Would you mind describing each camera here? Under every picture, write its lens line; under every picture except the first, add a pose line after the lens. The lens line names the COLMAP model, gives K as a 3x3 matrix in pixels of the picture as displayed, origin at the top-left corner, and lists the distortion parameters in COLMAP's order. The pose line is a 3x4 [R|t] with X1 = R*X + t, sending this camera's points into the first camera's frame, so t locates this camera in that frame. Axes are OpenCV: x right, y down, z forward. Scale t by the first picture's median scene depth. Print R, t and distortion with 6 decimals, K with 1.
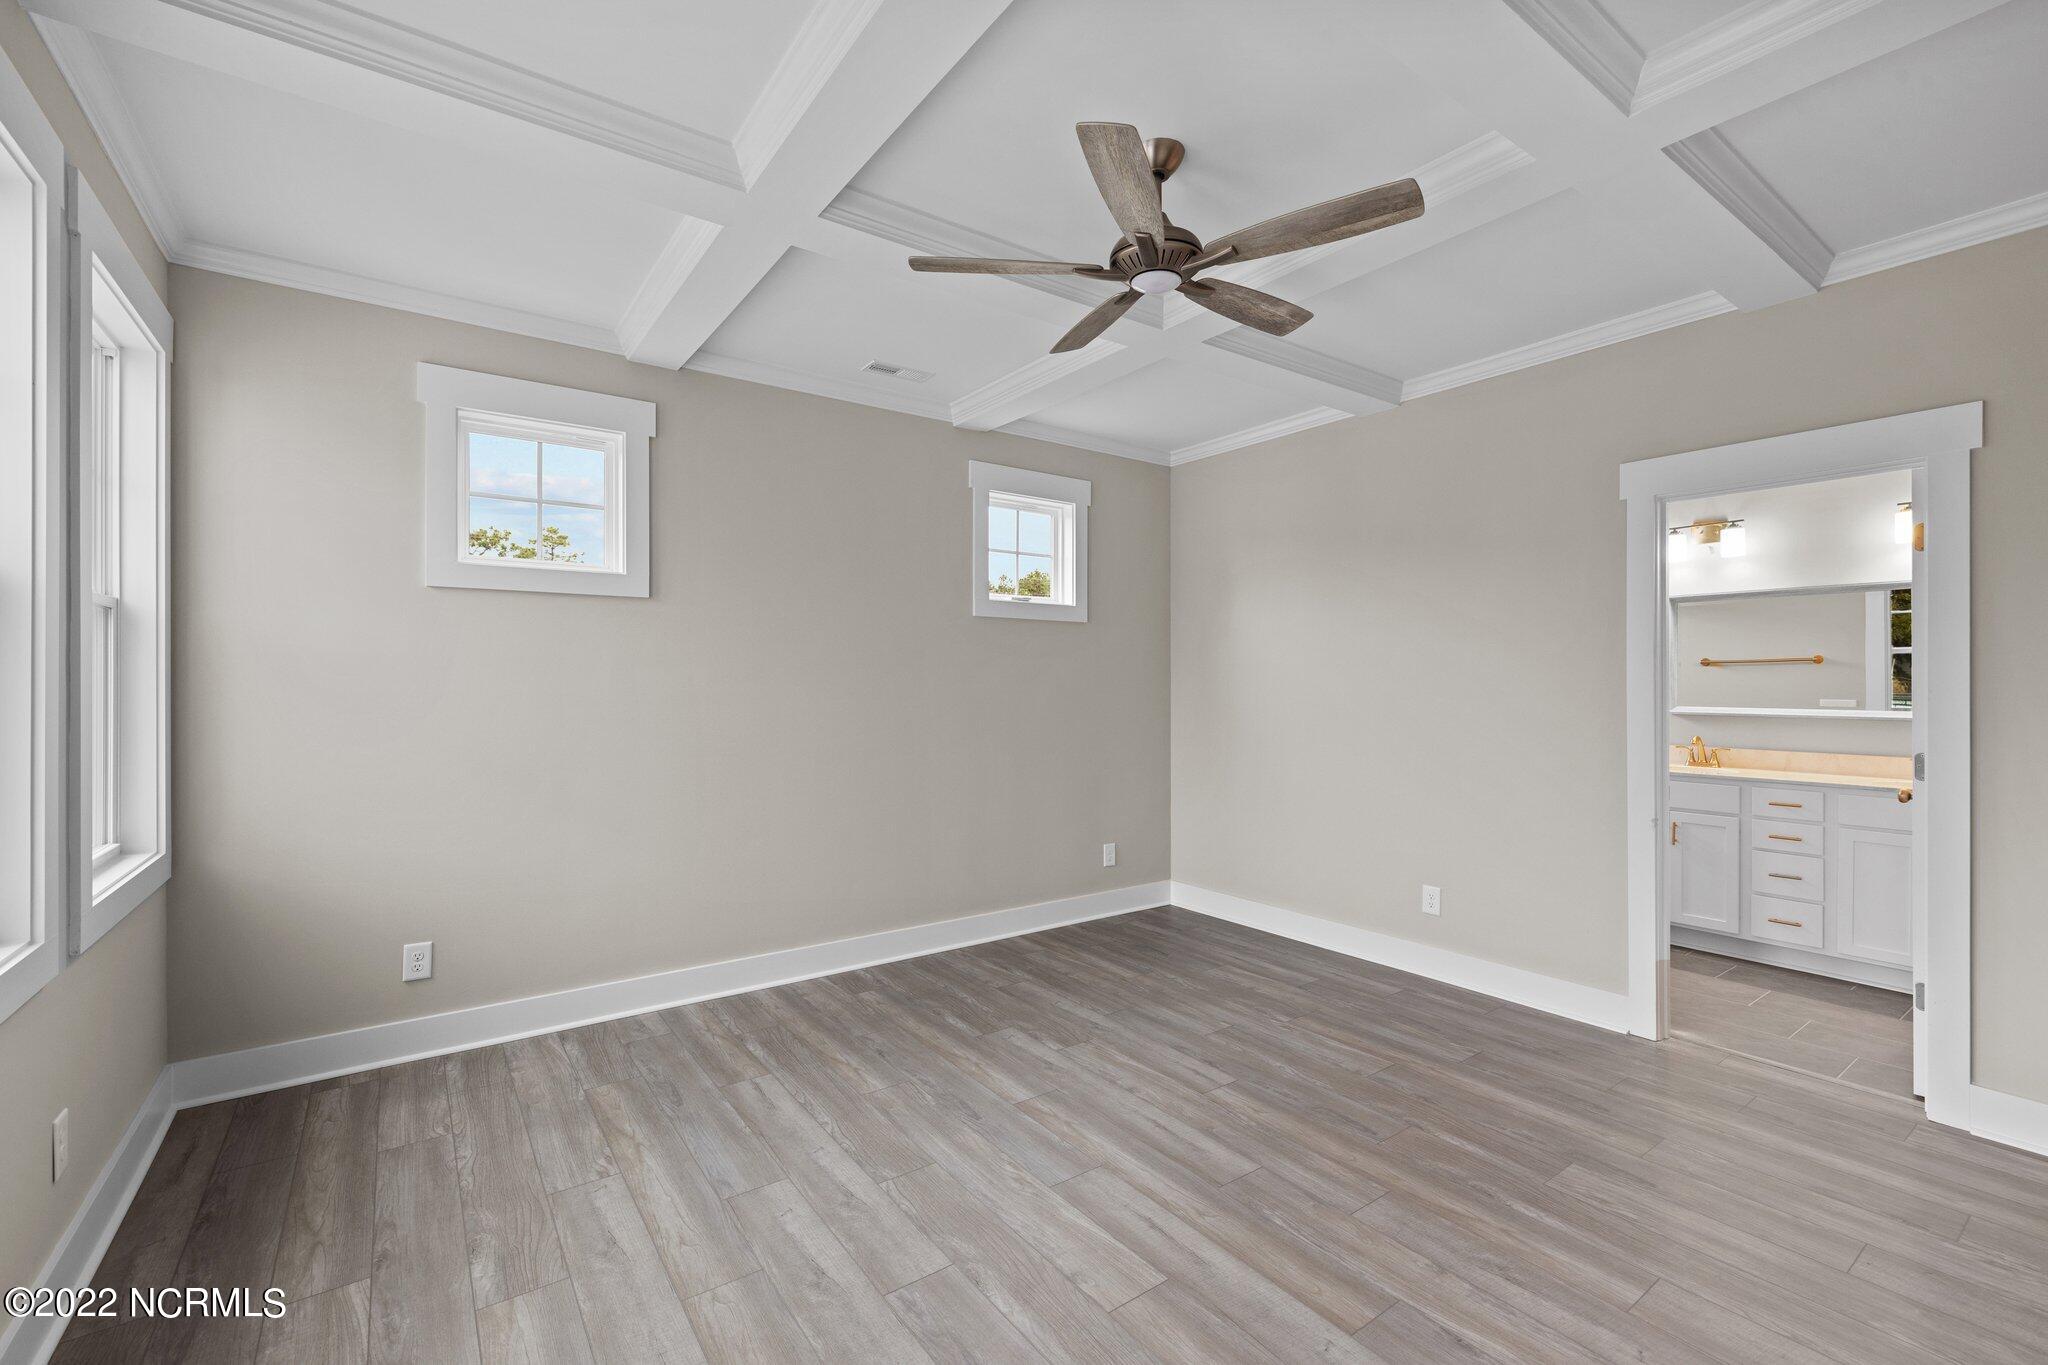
lens RADIAL K [[869.0, 0, 1006.3], [0, 869.0, 683.6], [0, 0, 1]] dist [0.000370, -0.000220]
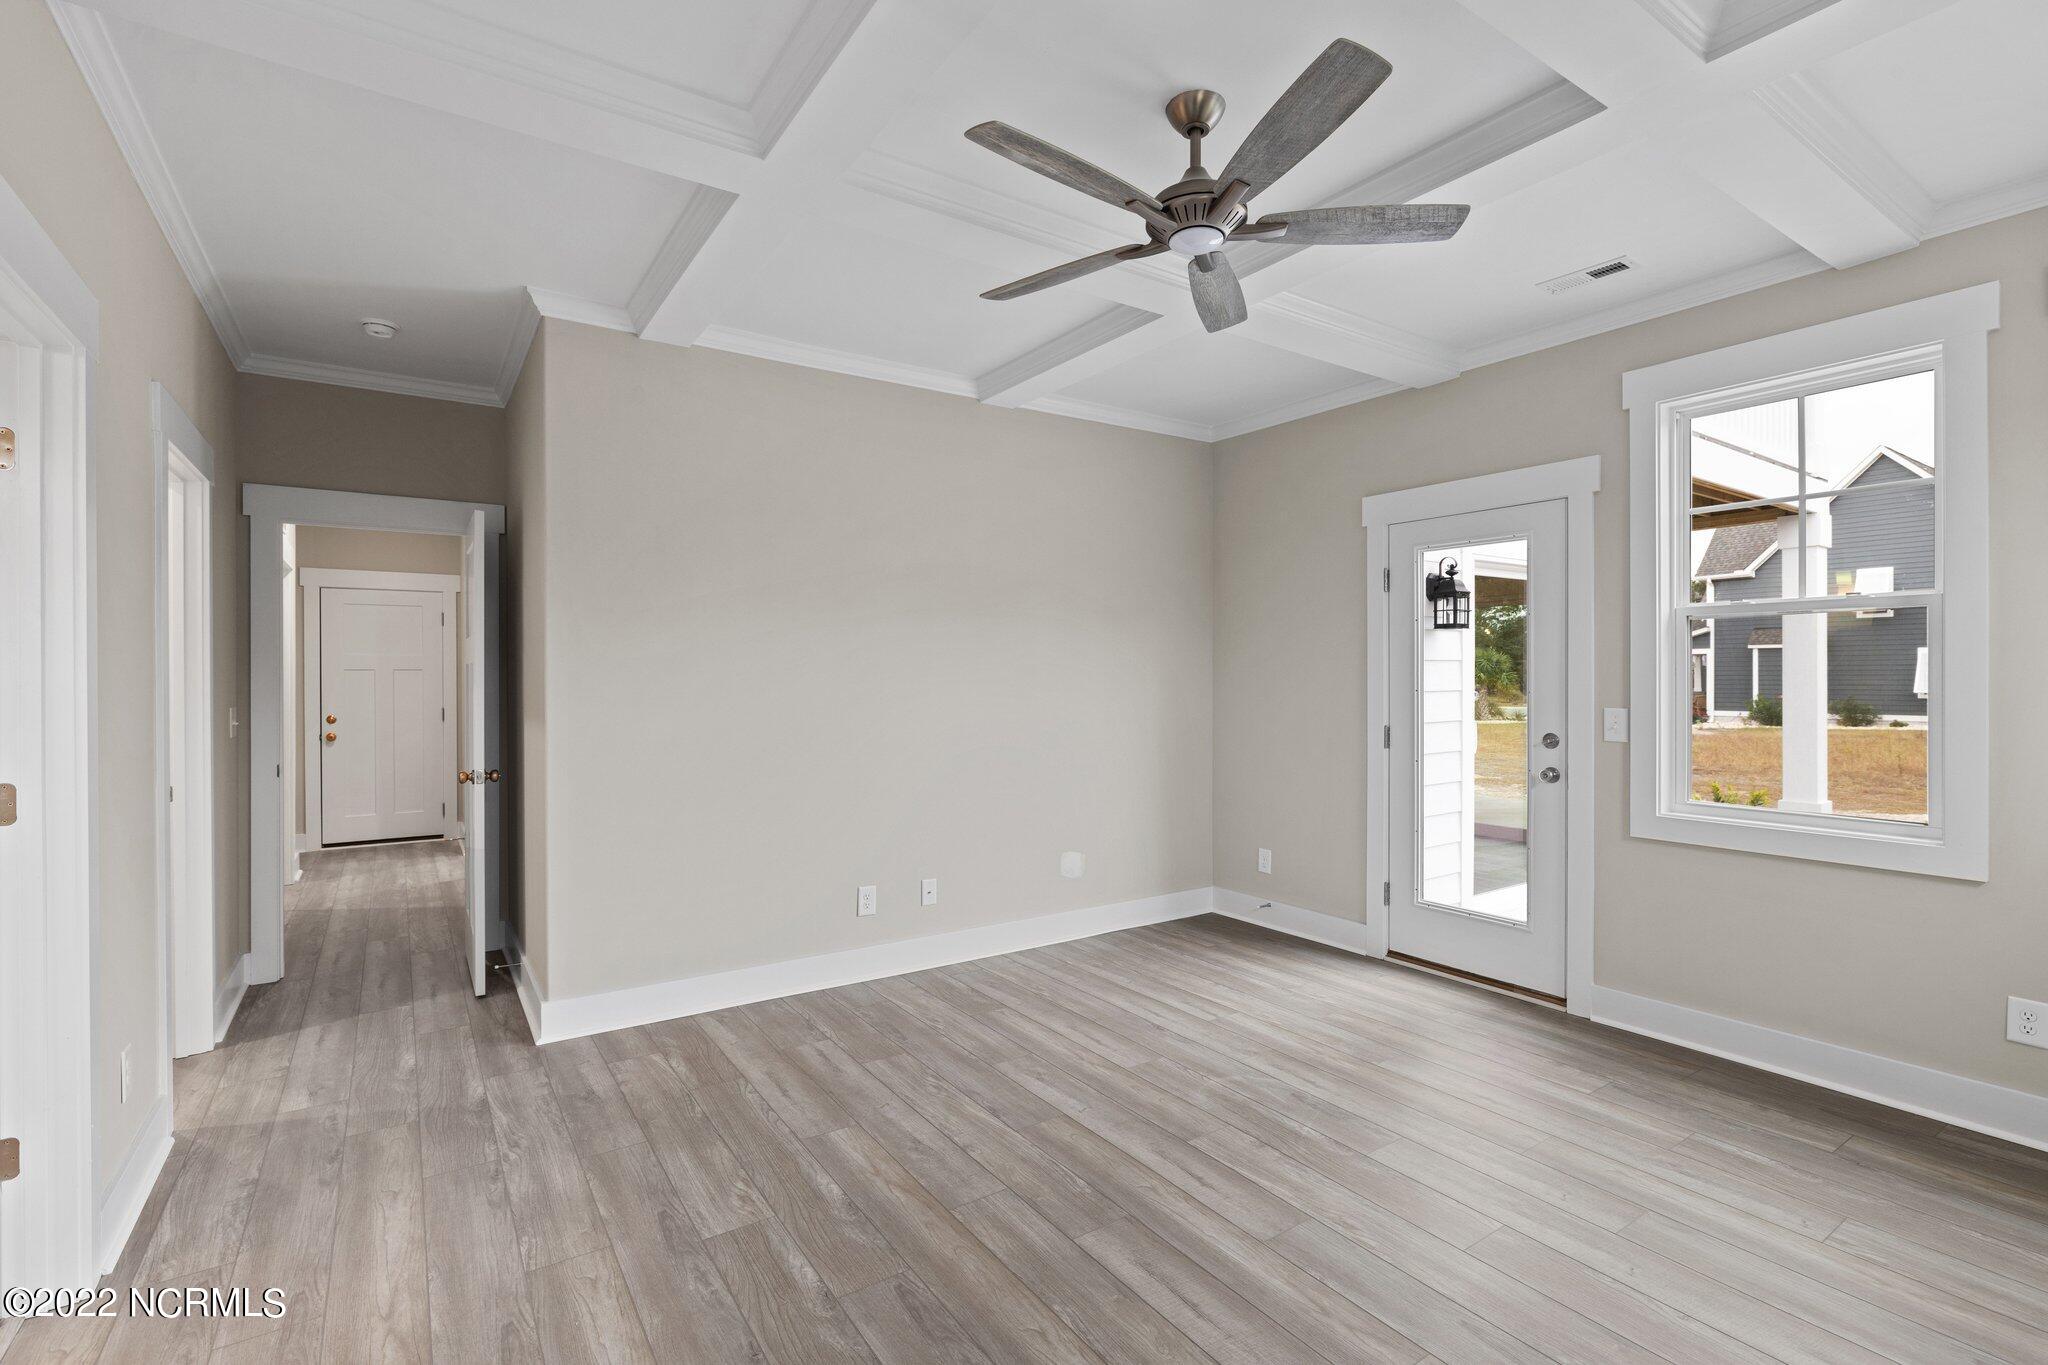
lens RADIAL K [[919.5, 0, 1009.0], [0, 919.5, 670.9], [0, 0, 1]] dist [-0.002645, -0.000952]
pose [[-0.999604, 0.000575, 0.028118, 0.249937], [0.000471, 0.999993, -0.003708, -0.000109], [-0.028120, -0.003694, -0.999598, 1.439739]]
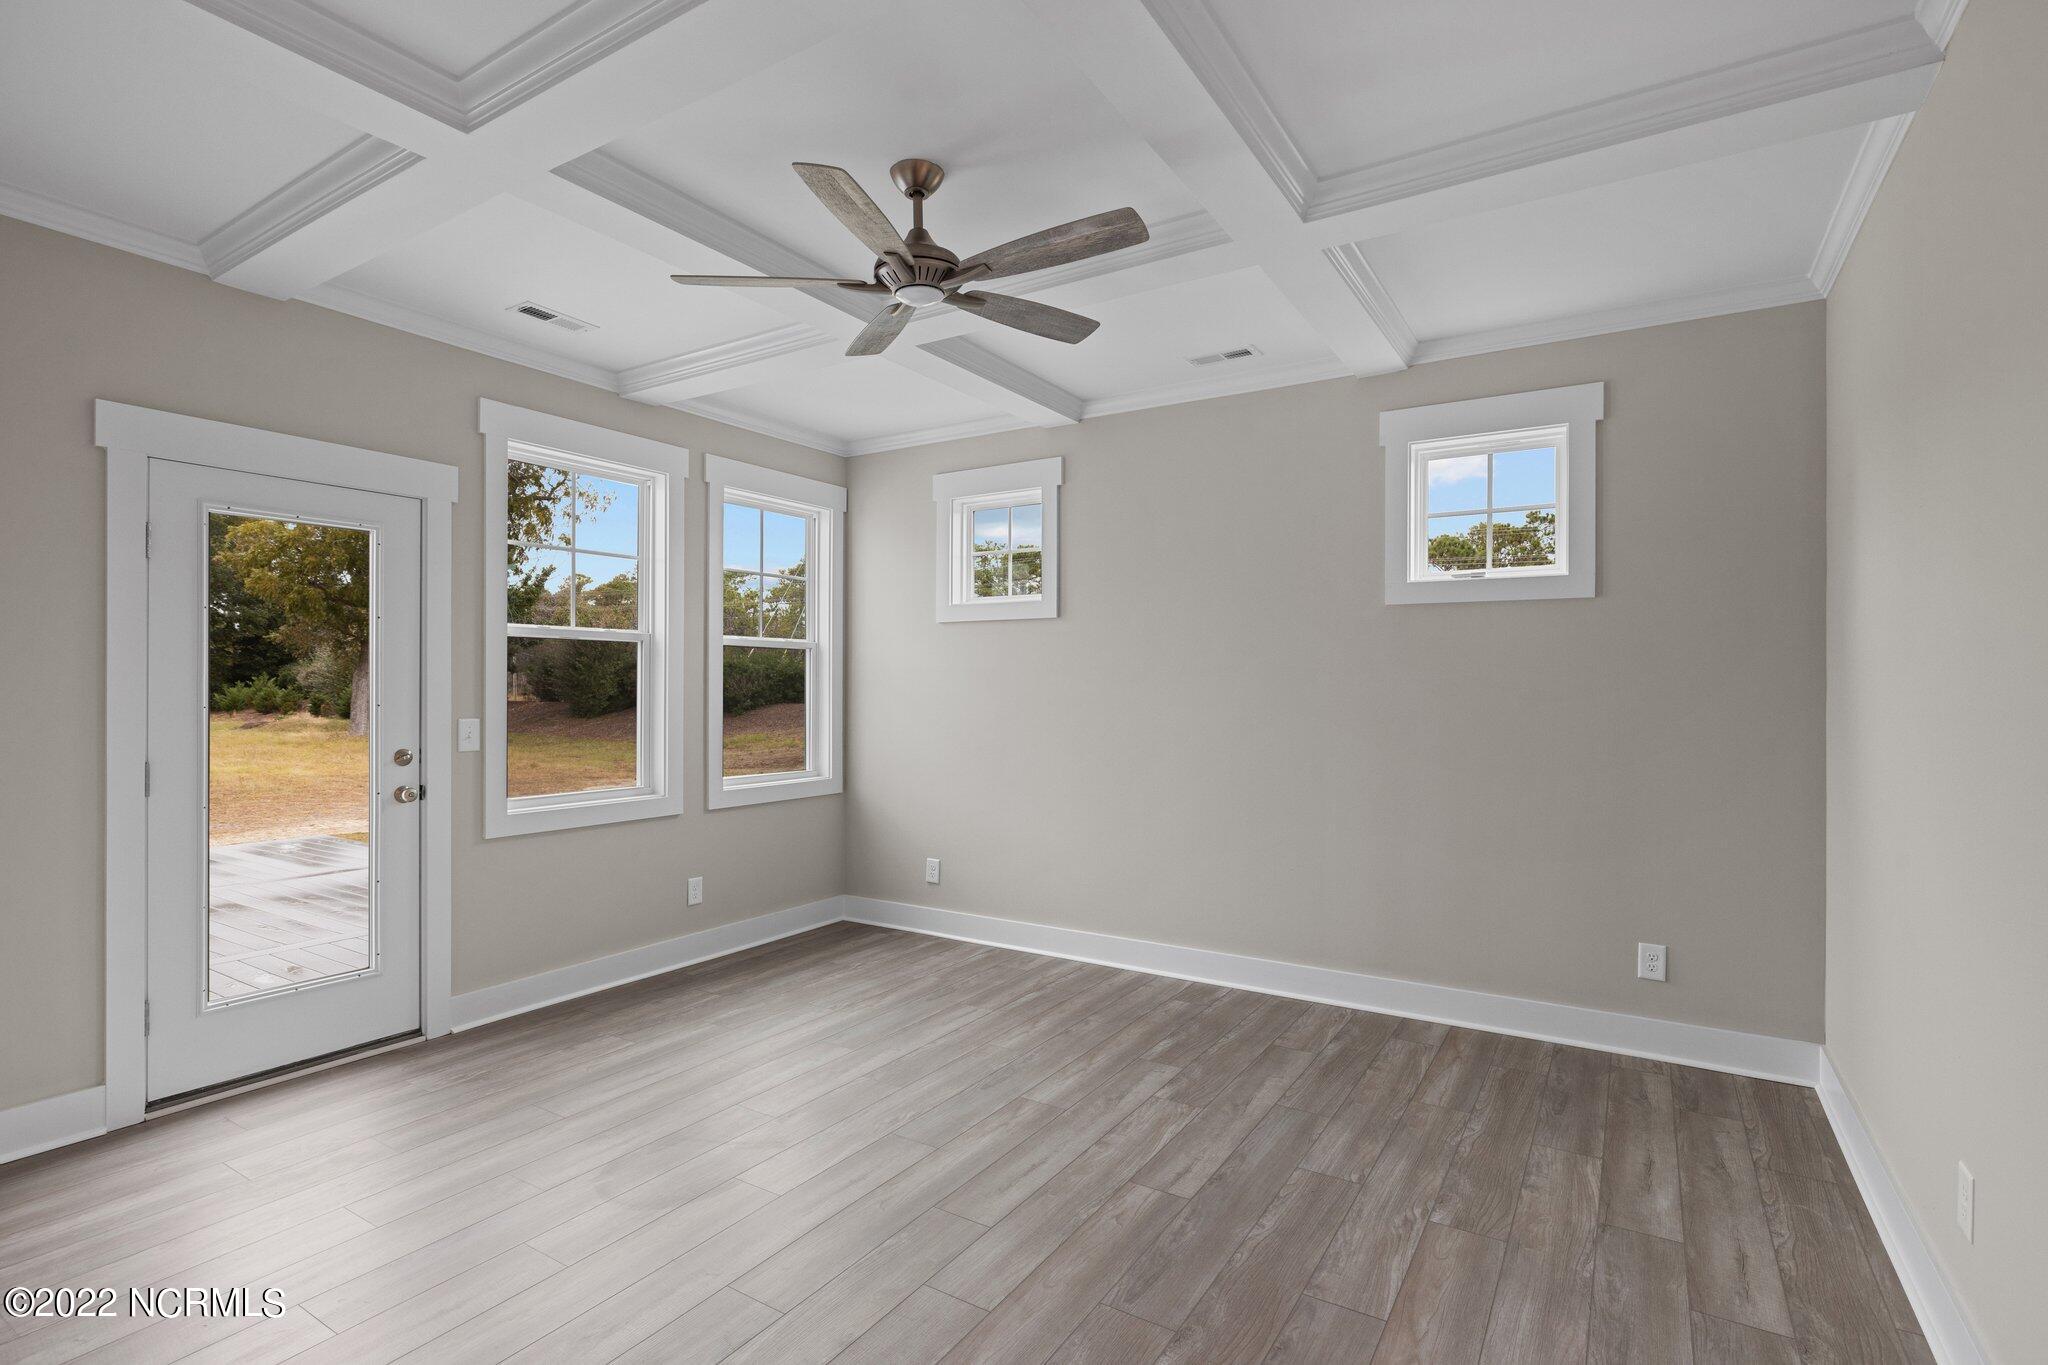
lens RADIAL K [[976.4, 0, 1030.7], [0, 976.4, 680.3], [0, 0, 1]] dist [-0.004595, 0.000486]
pose [[0.381924, -0.006569, -0.924170, 0.935316], [-0.002429, 0.999964, -0.008112, 0.001723], [0.924190, 0.005343, 0.381895, 0.493008]]
